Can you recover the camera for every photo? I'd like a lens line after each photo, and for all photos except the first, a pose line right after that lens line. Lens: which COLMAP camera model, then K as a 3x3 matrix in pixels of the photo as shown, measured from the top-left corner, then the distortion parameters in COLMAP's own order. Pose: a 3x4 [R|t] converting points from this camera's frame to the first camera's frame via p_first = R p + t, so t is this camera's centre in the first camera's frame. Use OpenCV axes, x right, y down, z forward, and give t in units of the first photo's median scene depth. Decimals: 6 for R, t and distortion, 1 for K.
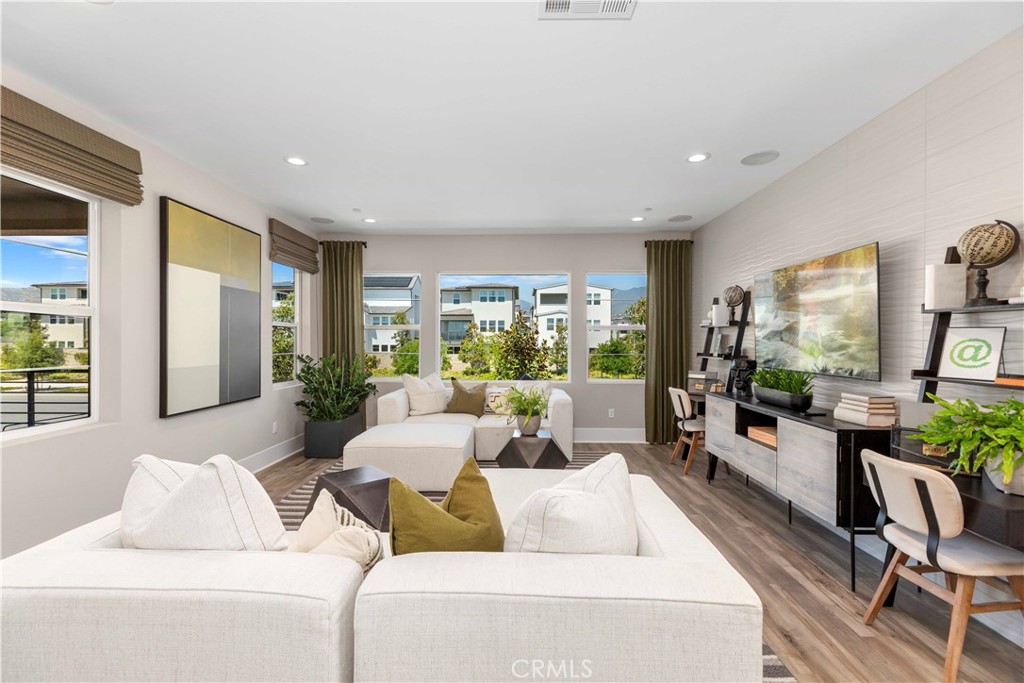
lens RADIAL K [[459.5, 0, 511.5], [0, 459.5, 341.8], [0, 0, 1]] dist [-0.004965, -0.000170]
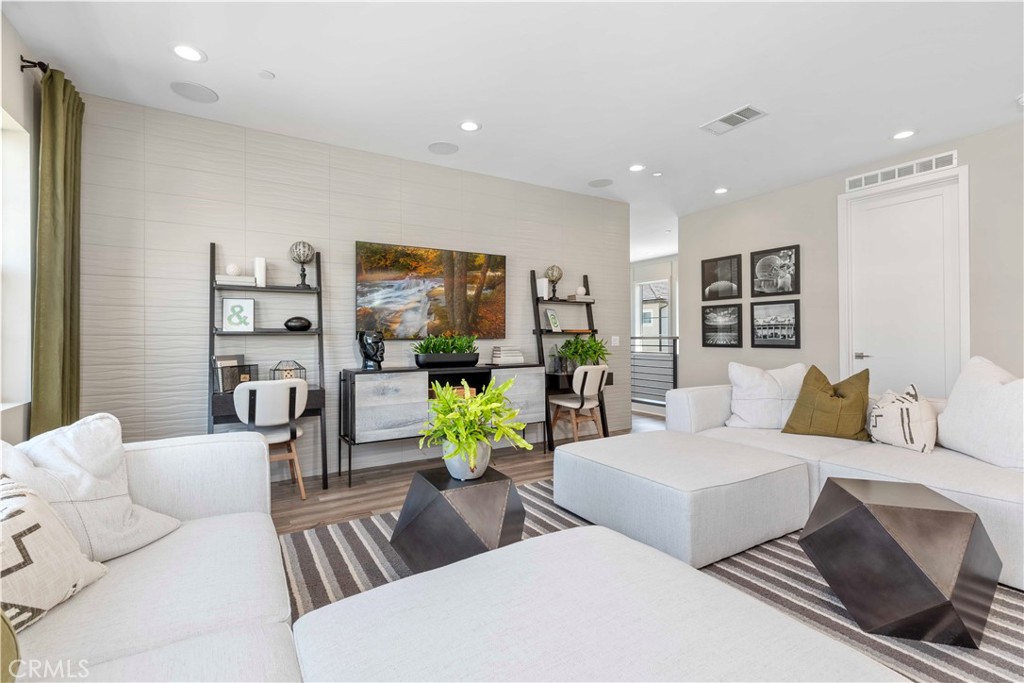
lens RADIAL K [[459.5, 0, 513.2], [0, 459.5, 333.5], [0, 0, 1]] dist [-0.004965, -0.000170]
pose [[-0.549970, -0.005986, 0.835163, -0.411483], [0.000178, 0.999973, 0.007284, 0.036533], [-0.835185, 0.004155, -0.549954, 1.245889]]
